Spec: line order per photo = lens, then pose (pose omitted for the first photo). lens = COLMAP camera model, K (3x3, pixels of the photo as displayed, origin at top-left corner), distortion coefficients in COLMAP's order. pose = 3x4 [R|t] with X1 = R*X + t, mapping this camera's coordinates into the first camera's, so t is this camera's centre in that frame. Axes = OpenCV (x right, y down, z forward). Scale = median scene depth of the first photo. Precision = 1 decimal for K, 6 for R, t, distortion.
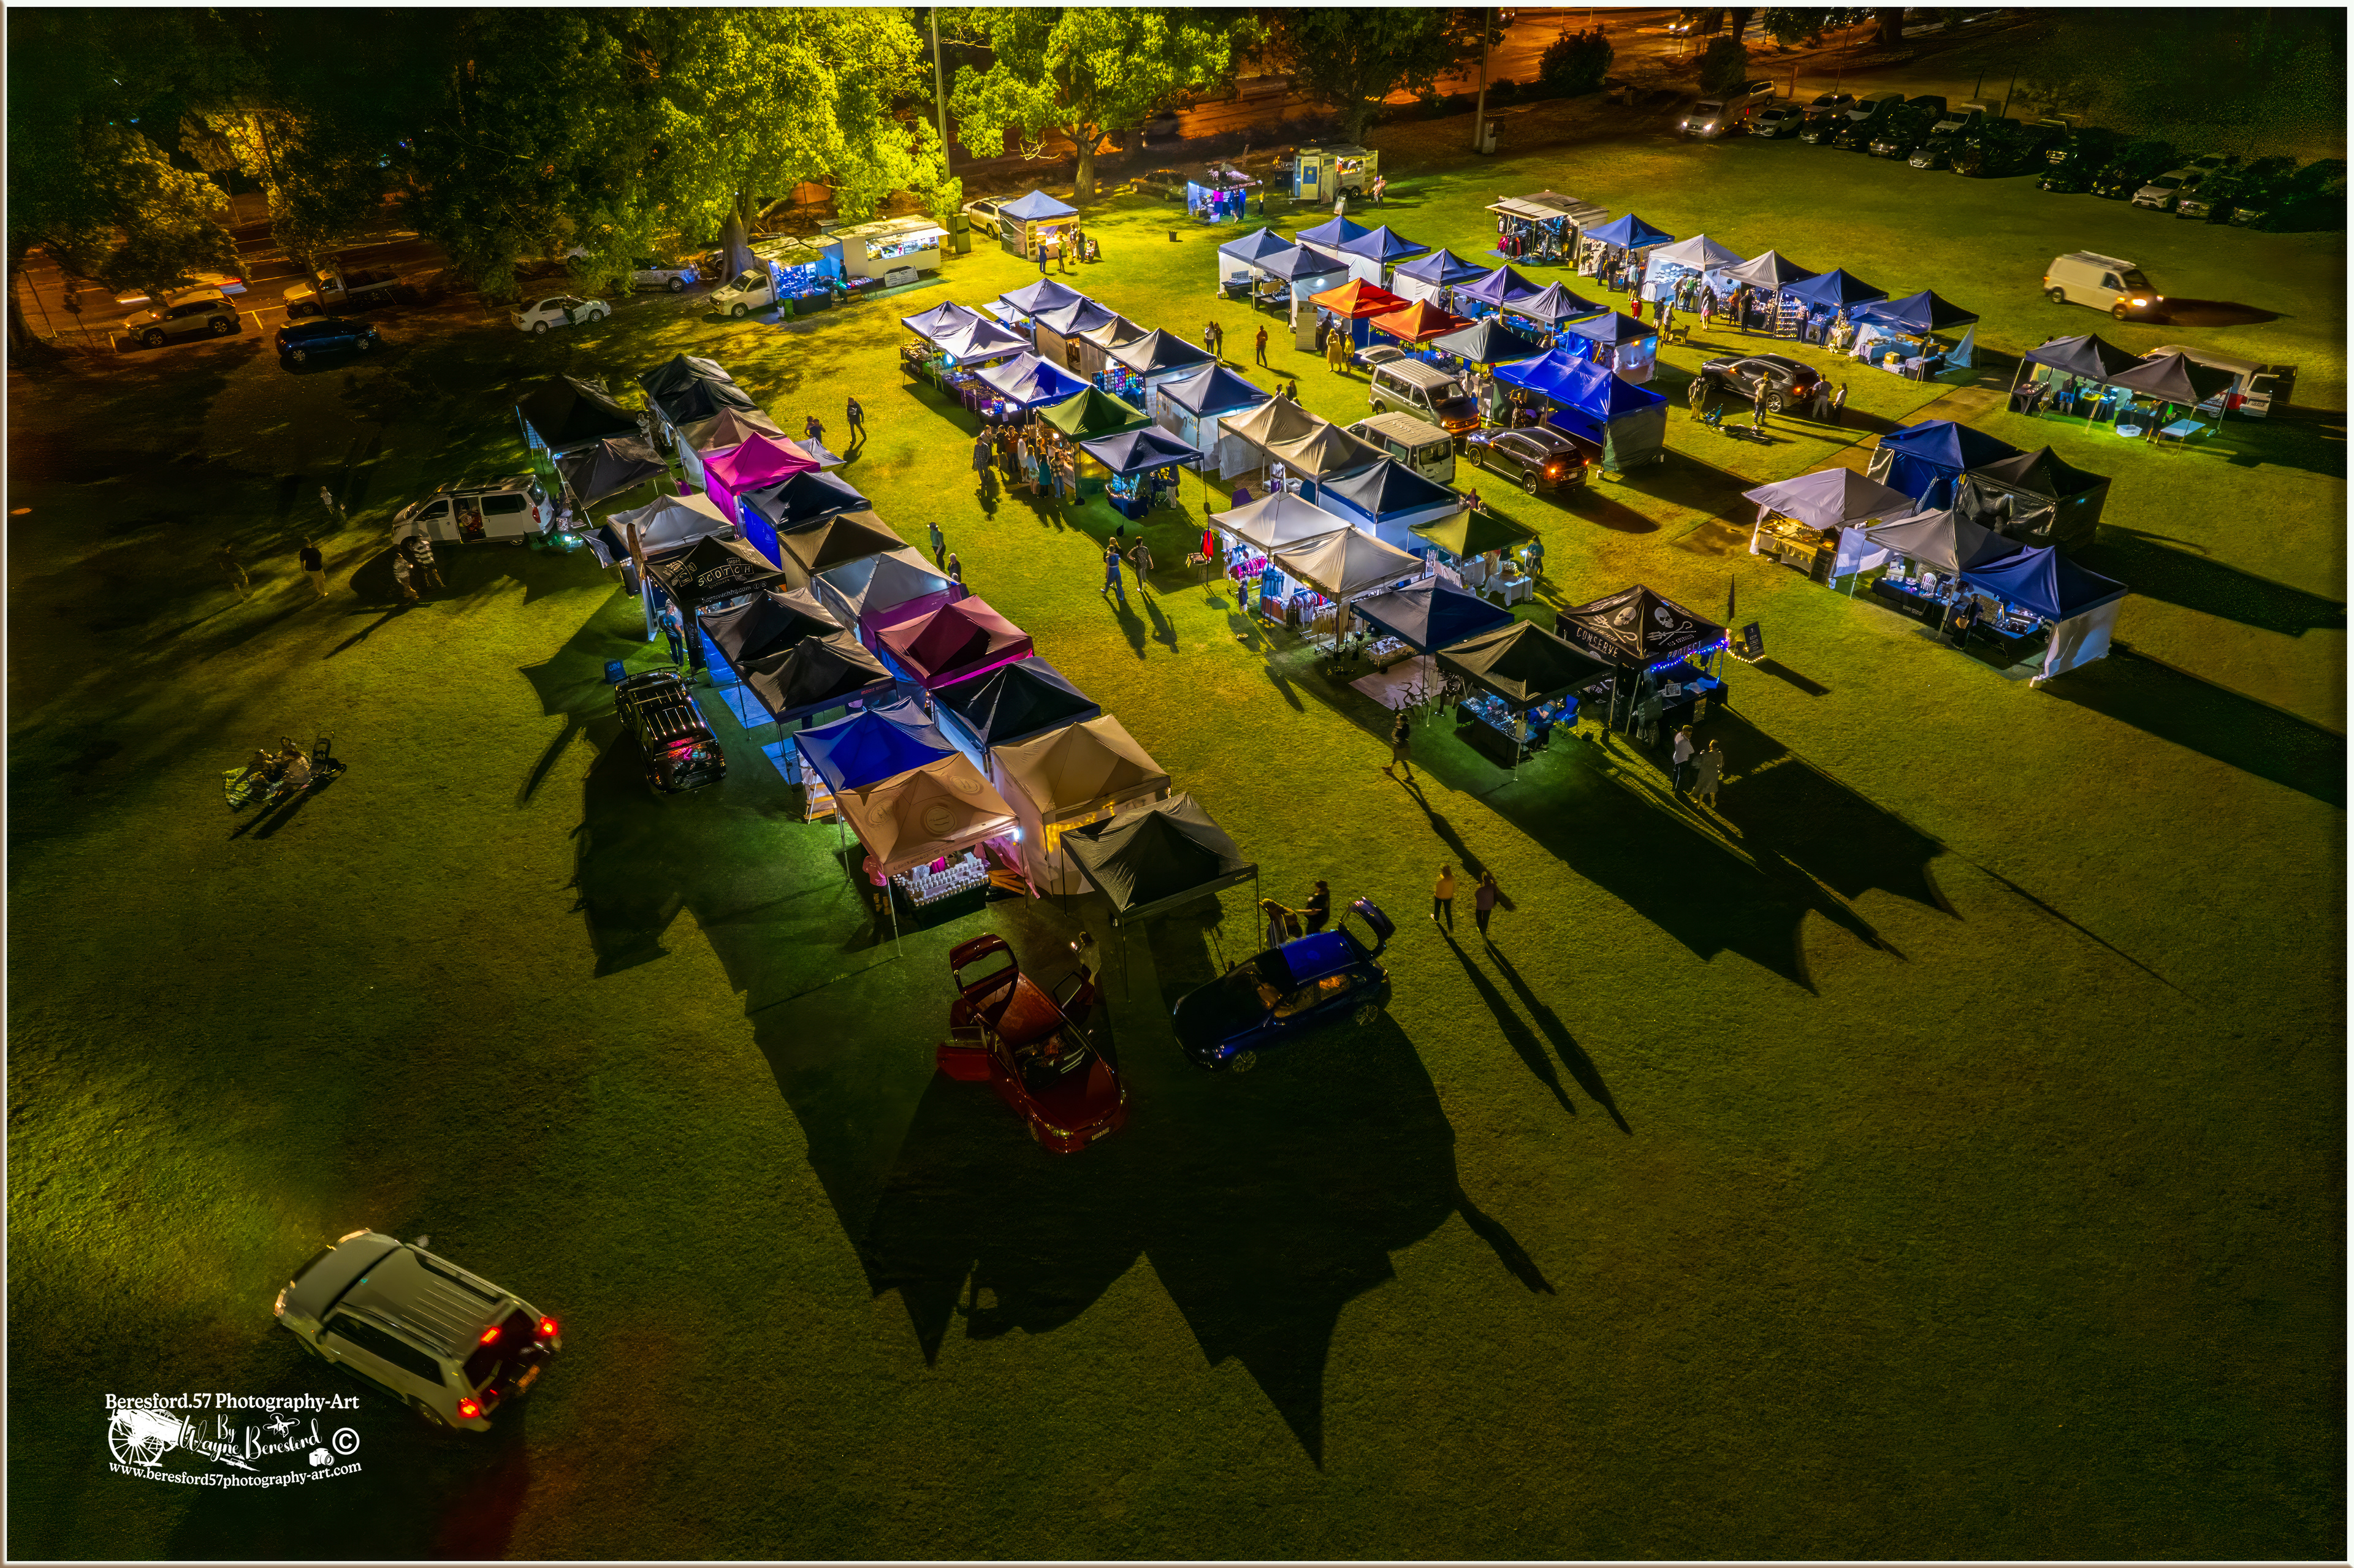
lens RADIAL K [[1514.4, 0, 1177.0], [0, 1514.4, 784.0], [0, 0, 1]] dist [-0.080915, 0.079314]
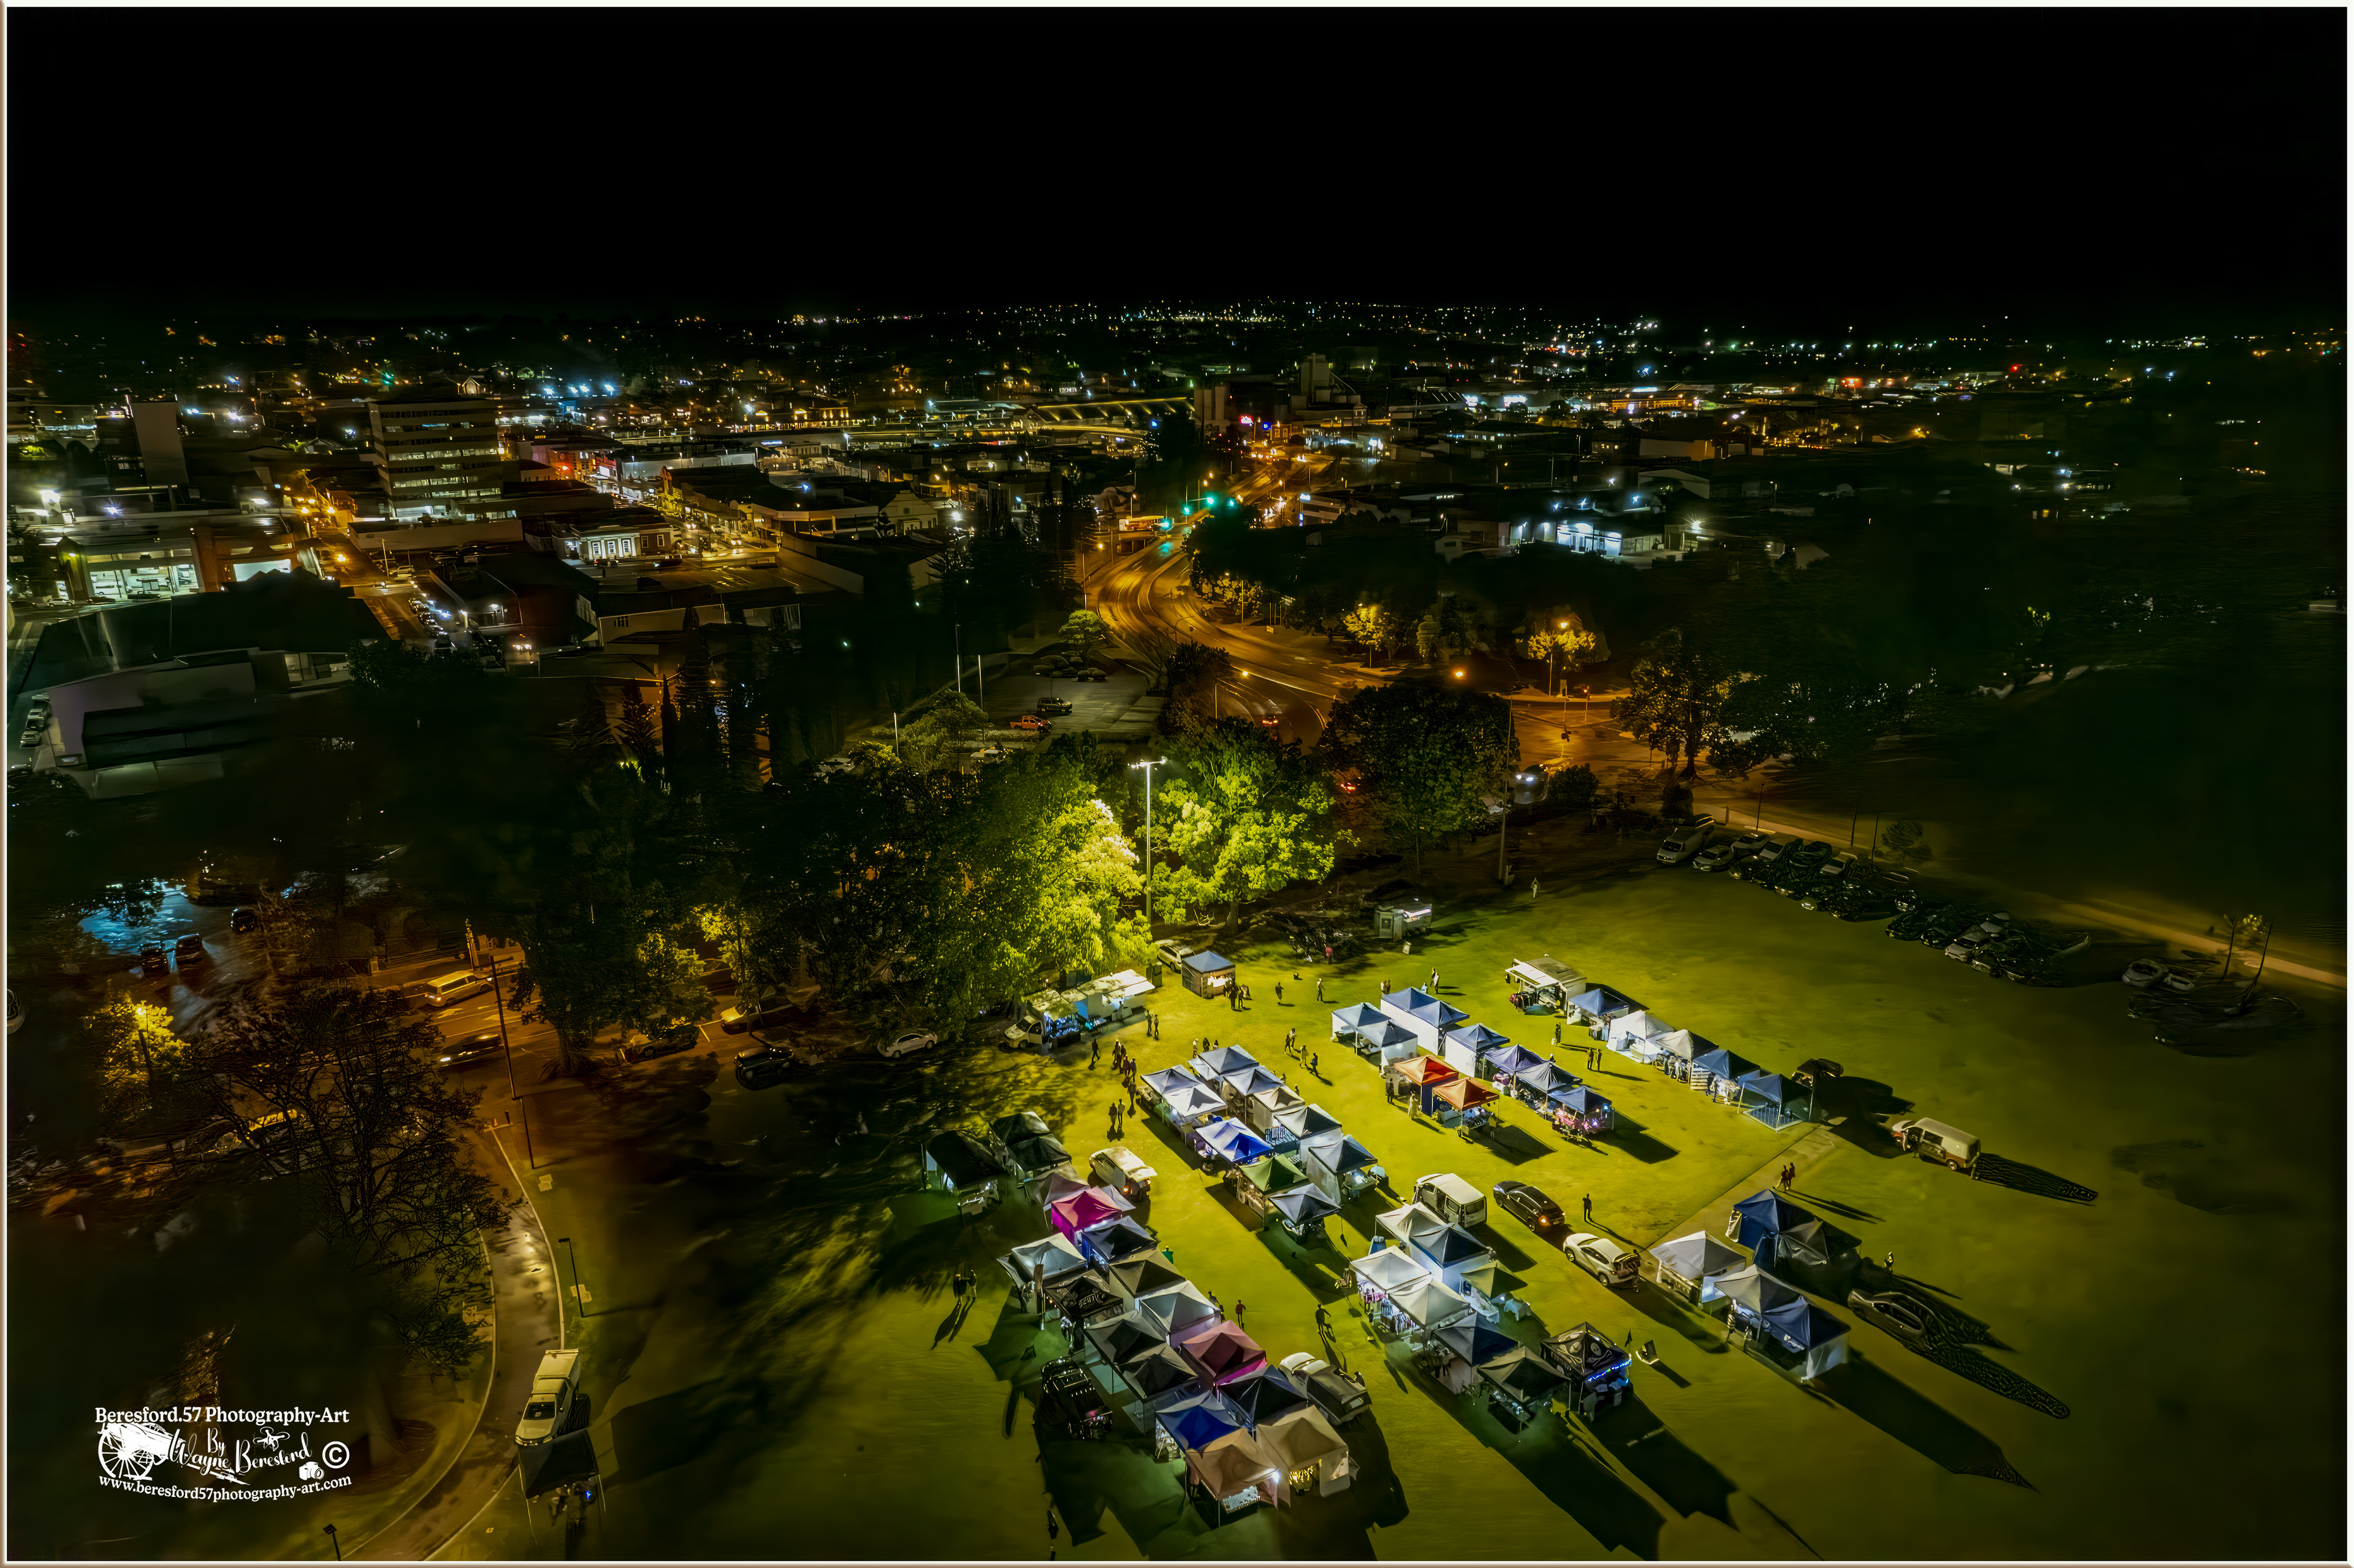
lens RADIAL K [[1514.4, 0, 1177.0], [0, 1514.4, 784.0], [0, 0, 1]] dist [-0.080915, 0.079314]
pose [[0.999388, 0.015903, -0.031165, -0.099671], [-0.024161, 0.957932, -0.285976, -0.148673], [0.025307, 0.286554, 0.957730, -0.641132]]
